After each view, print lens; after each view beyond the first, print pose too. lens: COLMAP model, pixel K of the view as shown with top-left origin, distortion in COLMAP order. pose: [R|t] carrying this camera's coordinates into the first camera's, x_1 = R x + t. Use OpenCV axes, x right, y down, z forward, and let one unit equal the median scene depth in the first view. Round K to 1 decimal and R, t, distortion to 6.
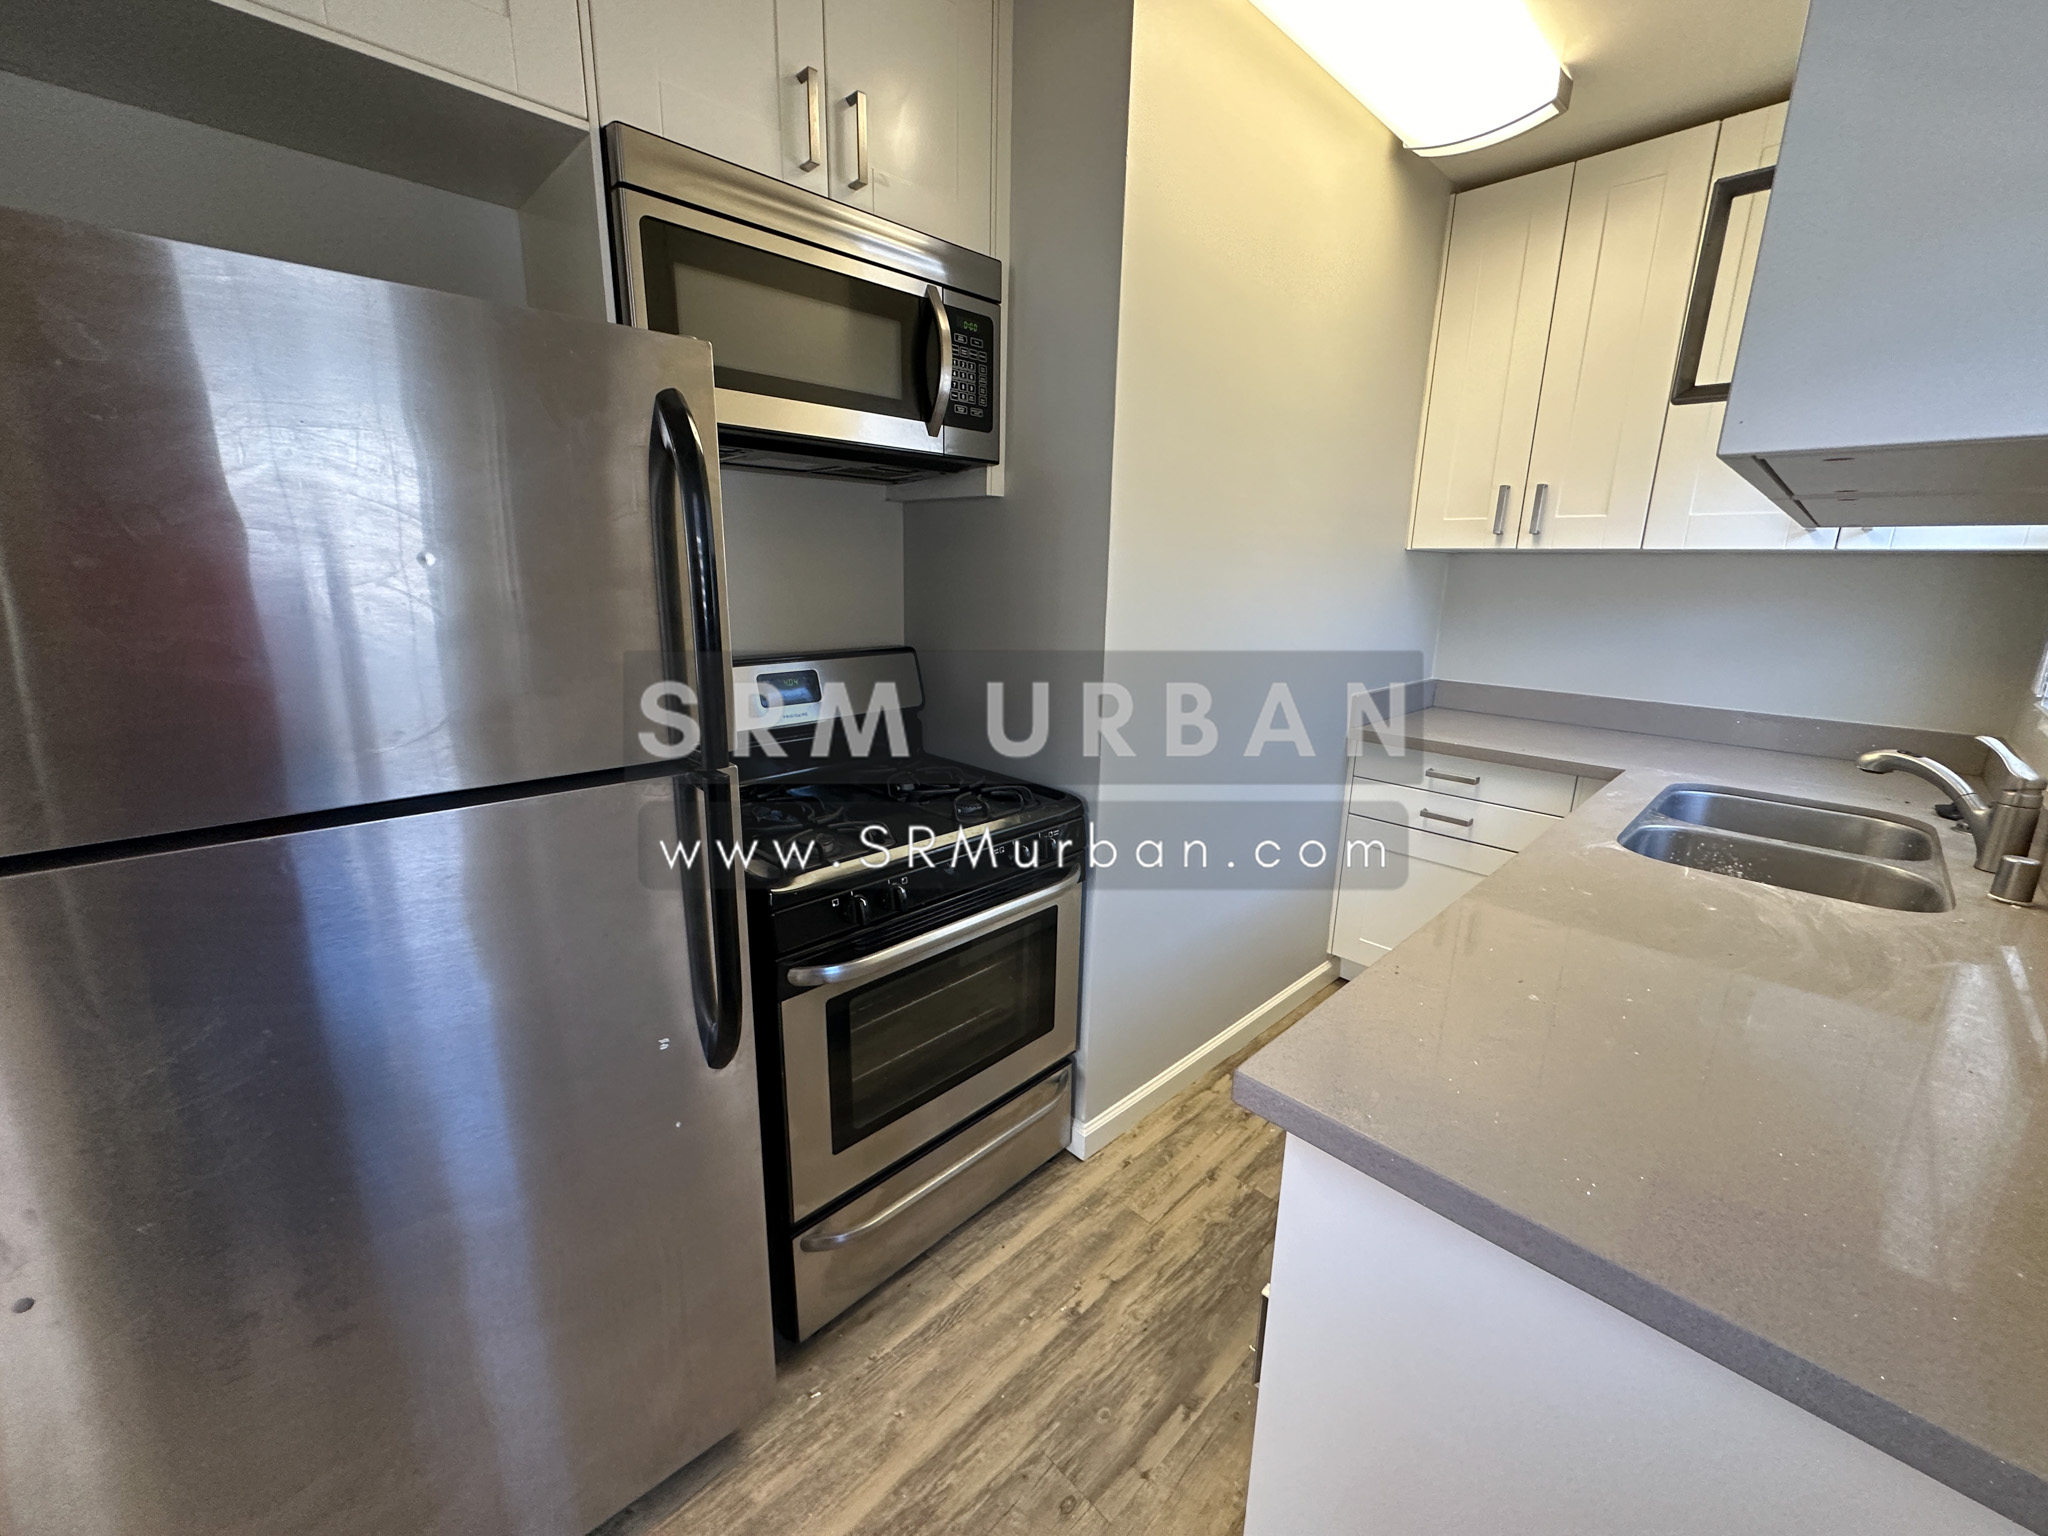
lens RADIAL K [[813.0, 0, 1024.1], [0, 813.0, 763.5], [0, 0, 1]] dist [-0.001760, 0.000629]
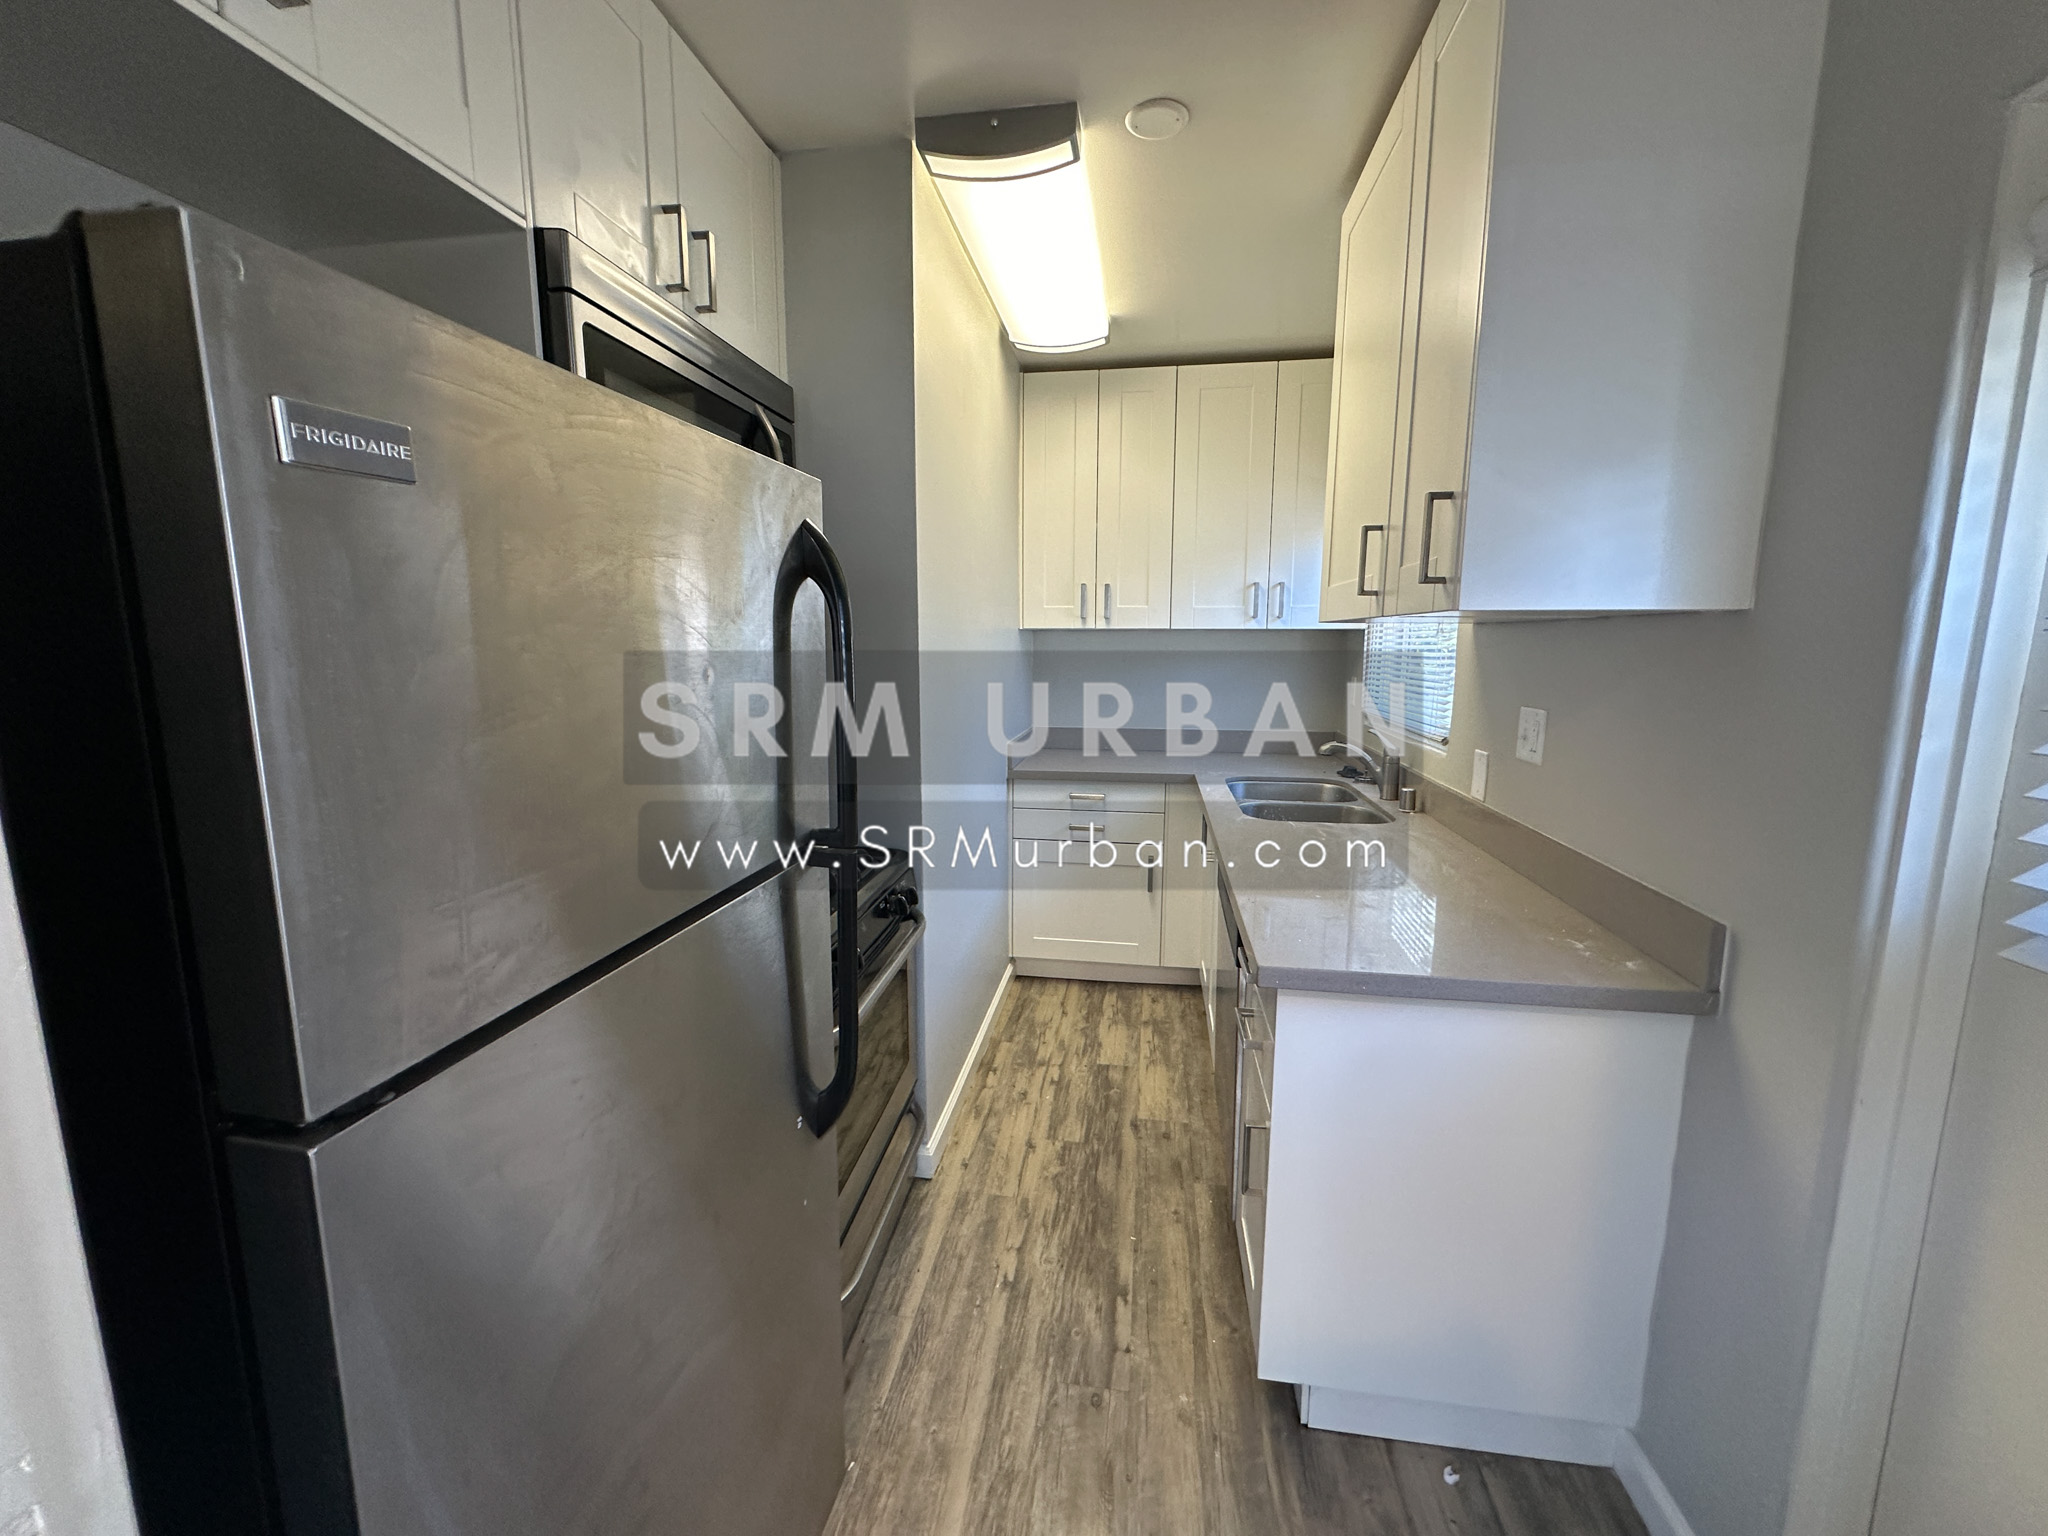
lens RADIAL K [[813.0, 0, 1024.1], [0, 813.0, 763.5], [0, 0, 1]] dist [-0.001760, 0.000629]
pose [[0.799973, -0.107852, 0.590263, -0.523690], [0.154438, 0.987581, -0.028858, -0.022619], [-0.579820, 0.114244, 0.806695, -0.038235]]
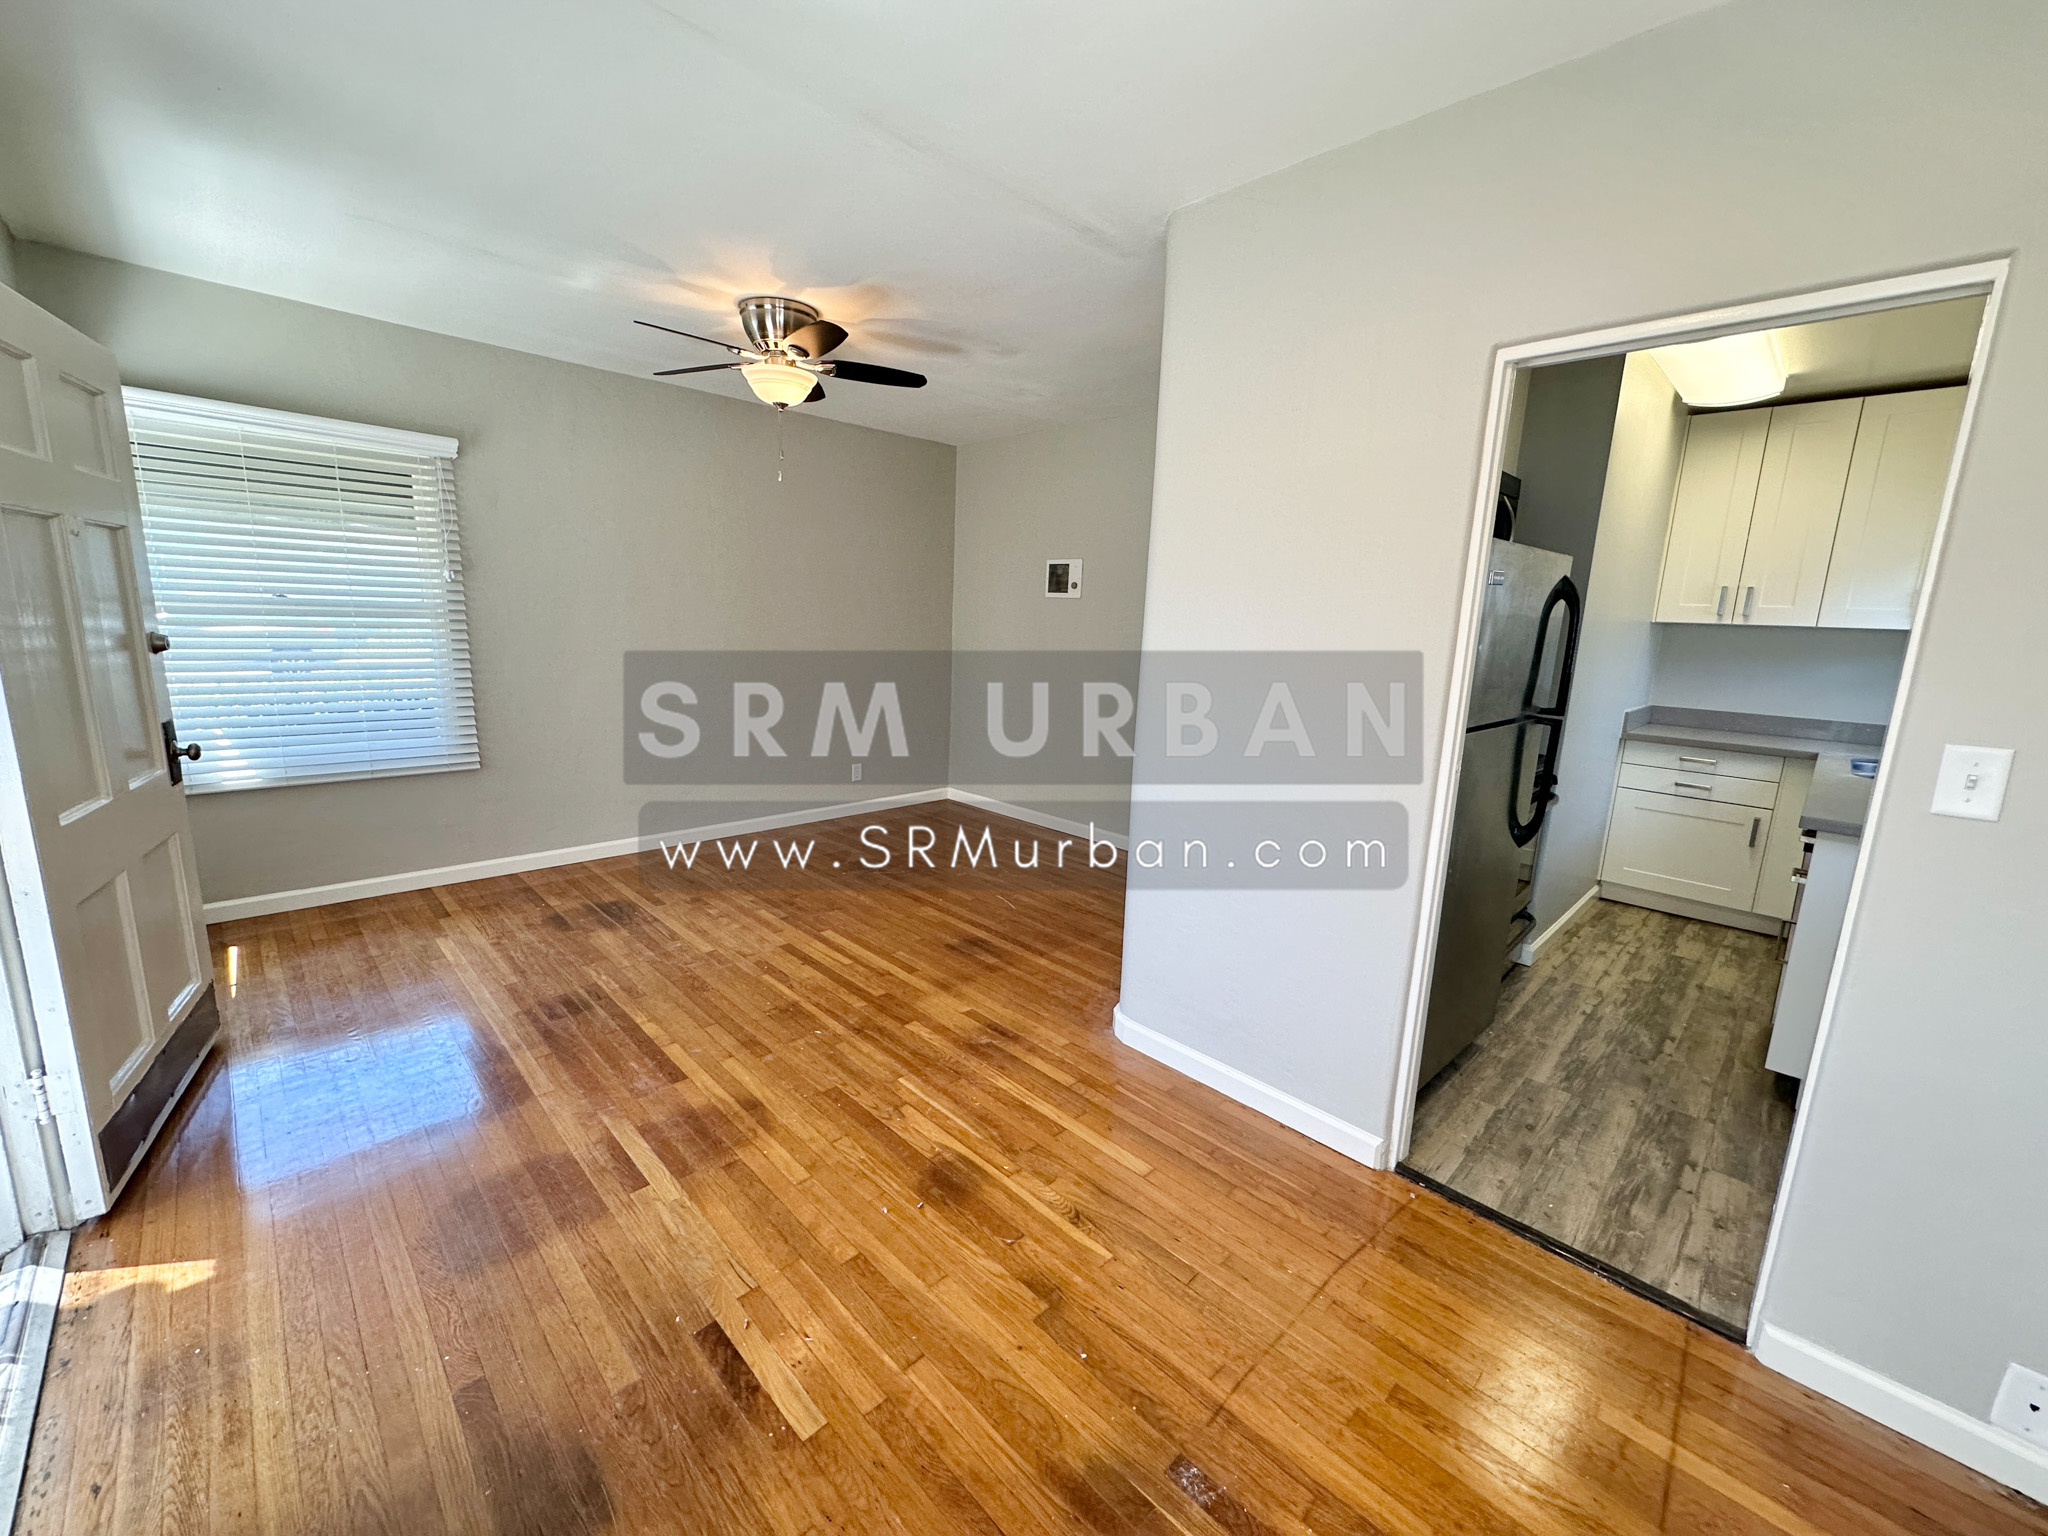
lens RADIAL K [[813.0, 0, 1024.1], [0, 813.0, 763.5], [0, 0, 1]] dist [-0.001760, 0.000629]
pose [[0.999847, 0.015168, 0.008740, -1.309539], [-0.014697, 0.998555, -0.051684, 0.195891], [-0.009511, 0.051547, 0.998625, -0.967357]]
